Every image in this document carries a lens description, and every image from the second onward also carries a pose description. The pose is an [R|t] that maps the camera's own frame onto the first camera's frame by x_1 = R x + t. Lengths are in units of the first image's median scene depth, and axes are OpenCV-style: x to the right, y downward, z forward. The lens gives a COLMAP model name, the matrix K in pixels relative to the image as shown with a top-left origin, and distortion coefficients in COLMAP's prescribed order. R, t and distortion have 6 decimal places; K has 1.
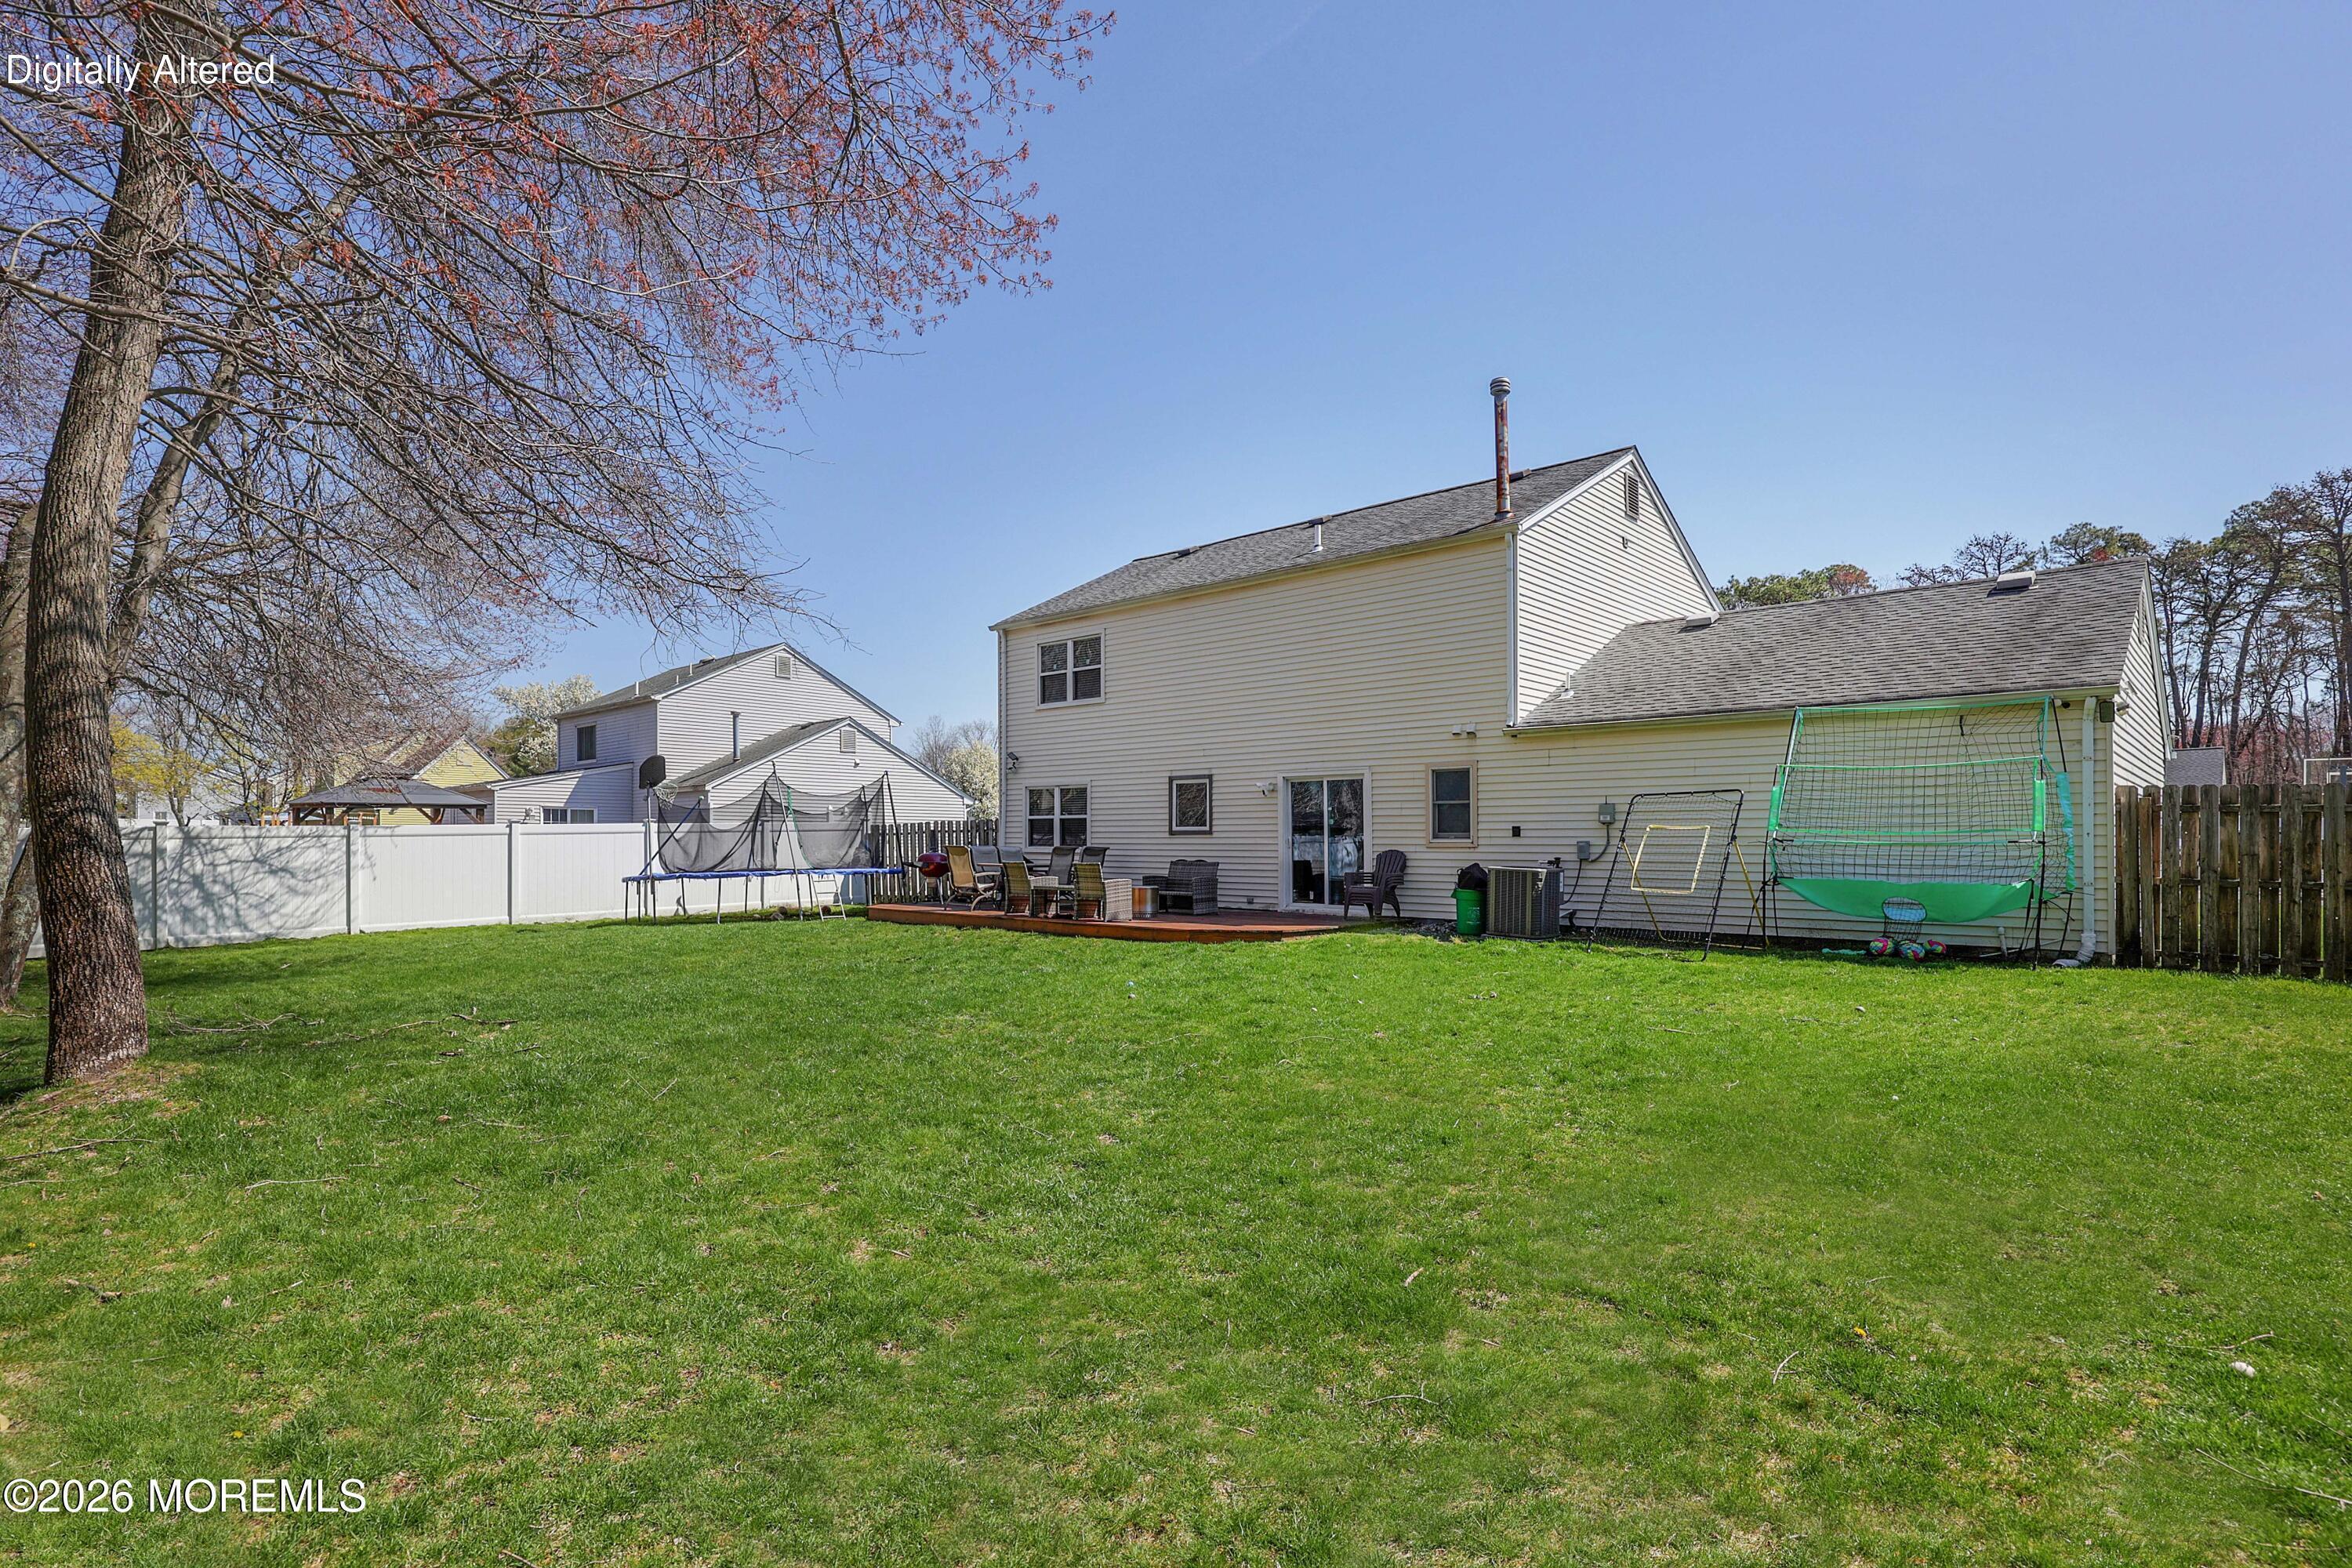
lens RADIAL K [[1161.9, 0, 1176.4], [0, 1161.9, 838.9], [0, 0, 1]] dist [0.000203, 0.000118]
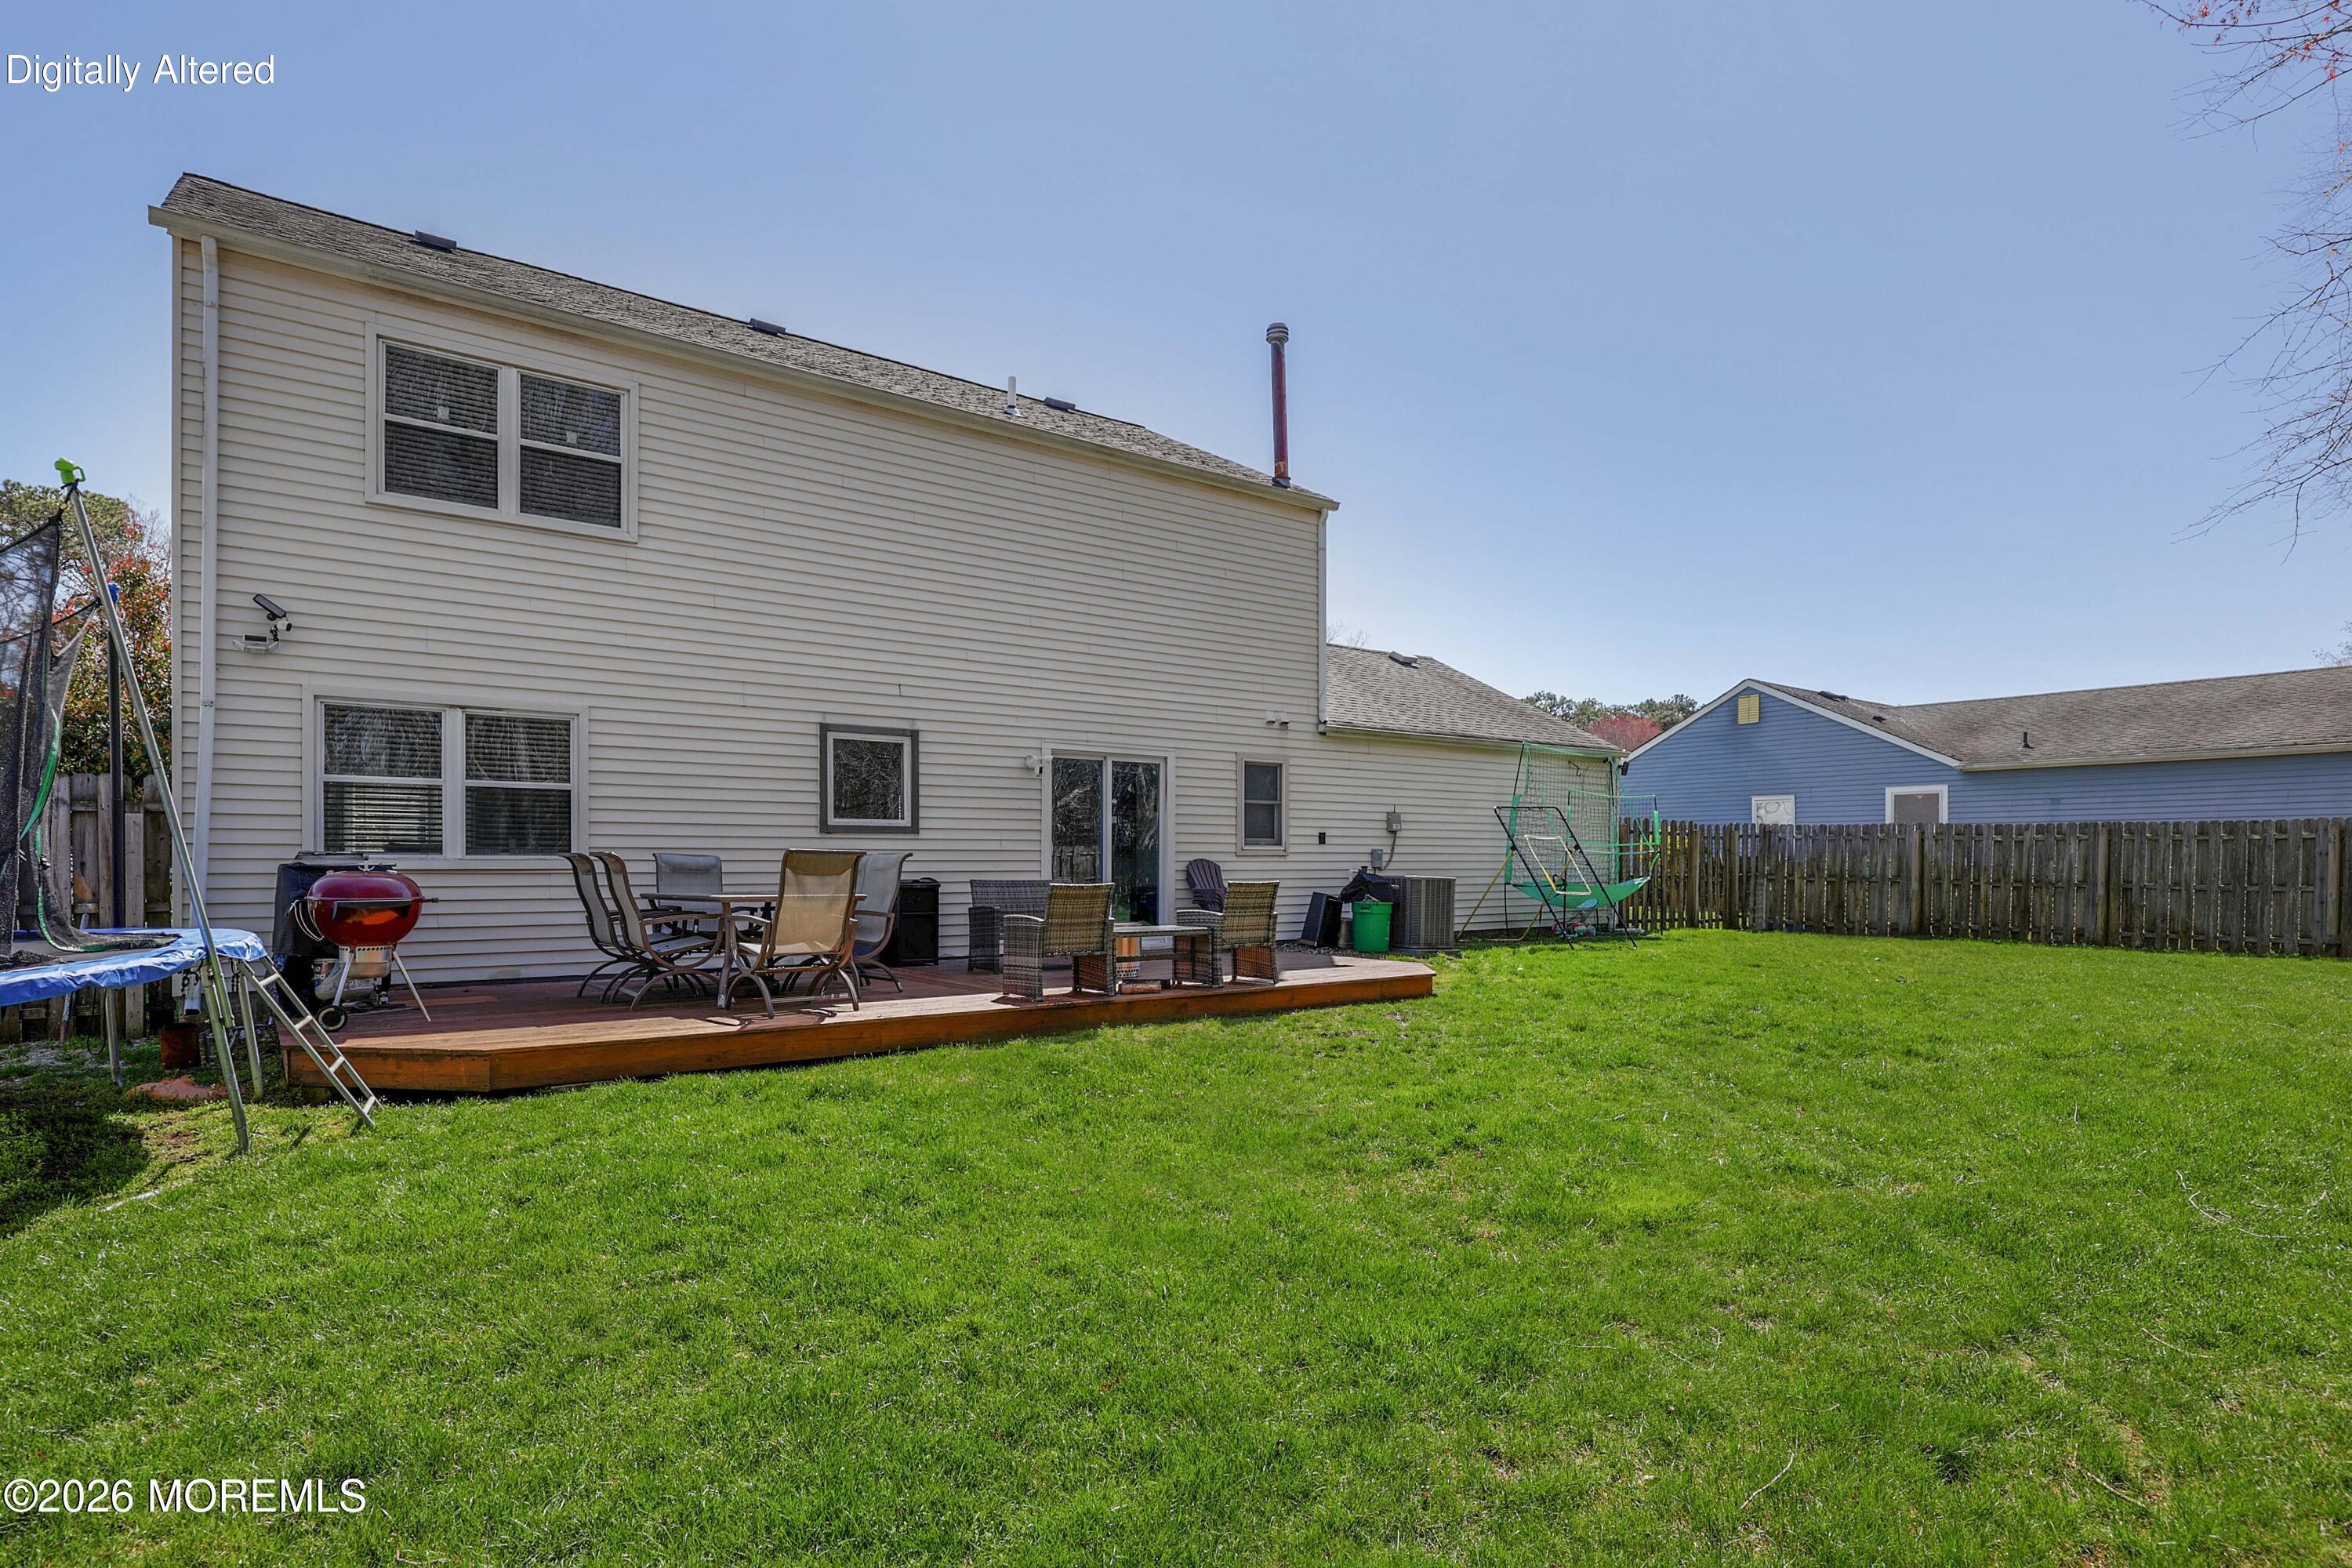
lens RADIAL K [[1204.2, 0, 1177.3], [0, 1204.2, 854.8], [0, 0, 1]] dist [-0.001762, -0.000688]
pose [[0.186327, 0.010185, 0.982435, -0.524755], [0.001920, 0.999941, -0.010730, 0.013183], [-0.982486, 0.003885, 0.186297, 0.746960]]
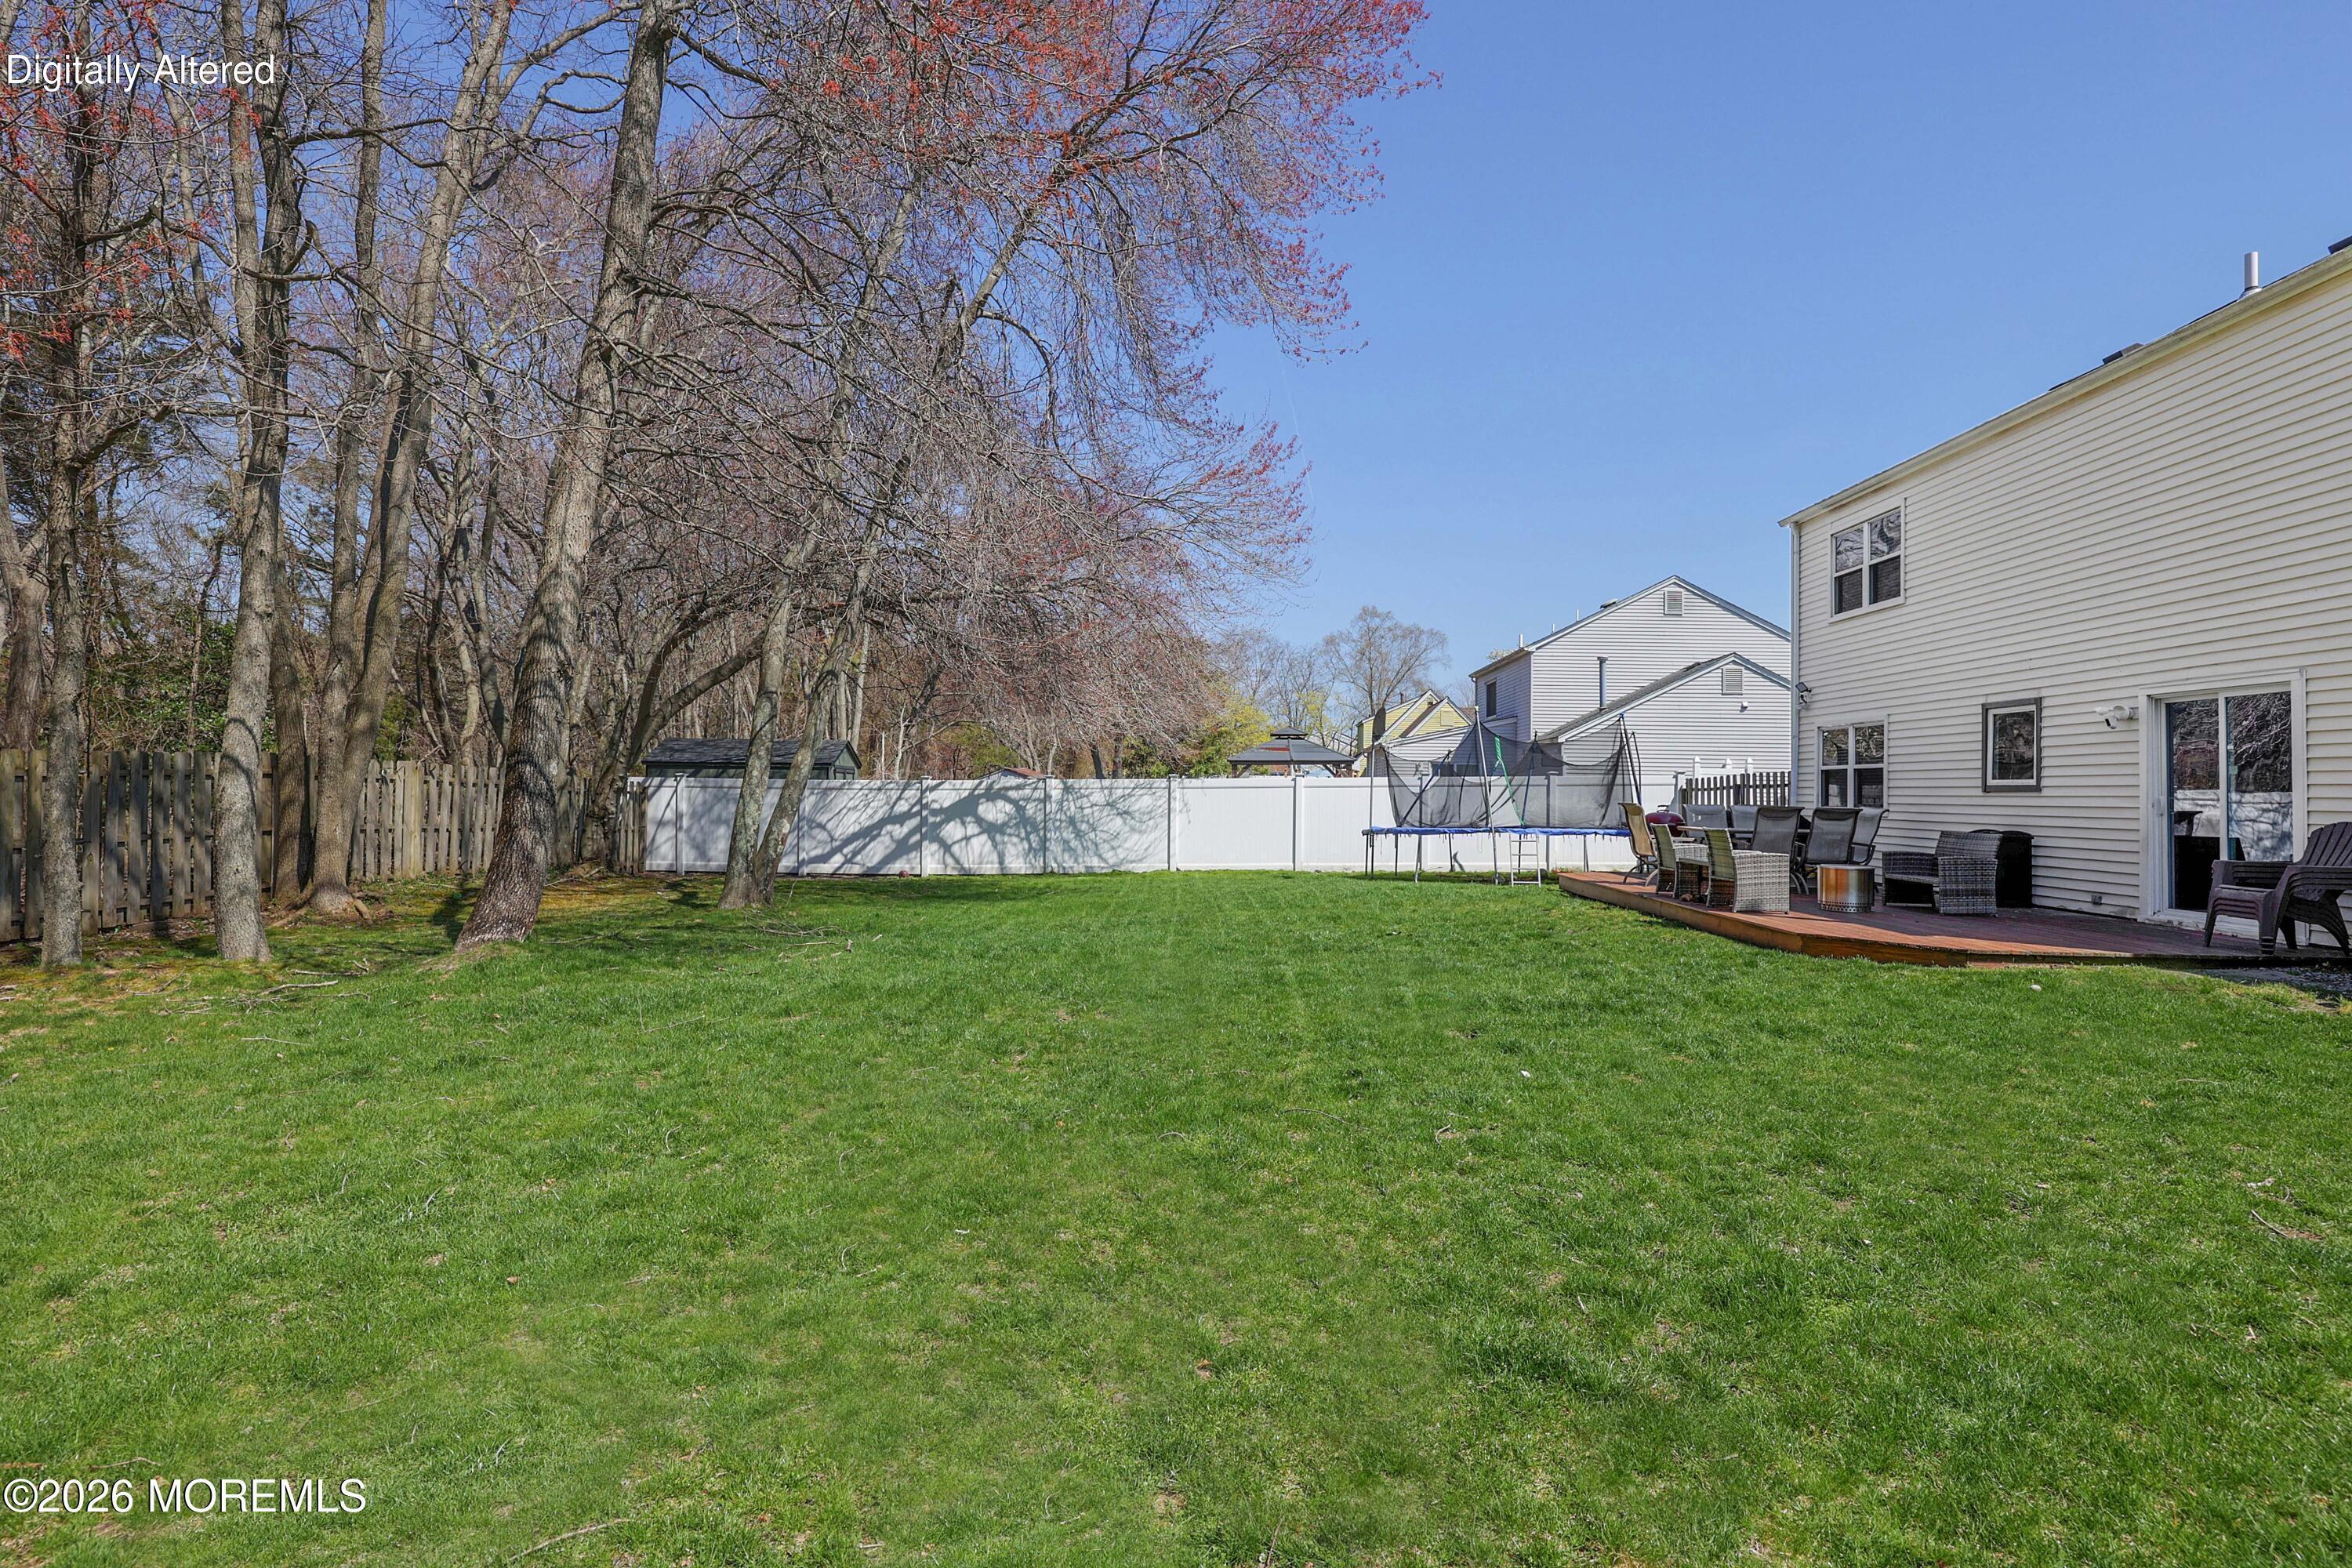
lens RADIAL K [[1204.0, 0, 1176.0], [0, 1204.0, 784.0], [0, 0, 1]] dist [-0.002451, -0.000300]
pose [[0.647459, 0.002166, -0.762097, 0.222306], [-0.009722, 0.999938, -0.005418, 0.000295], [0.762038, 0.010917, 0.647440, 0.206796]]
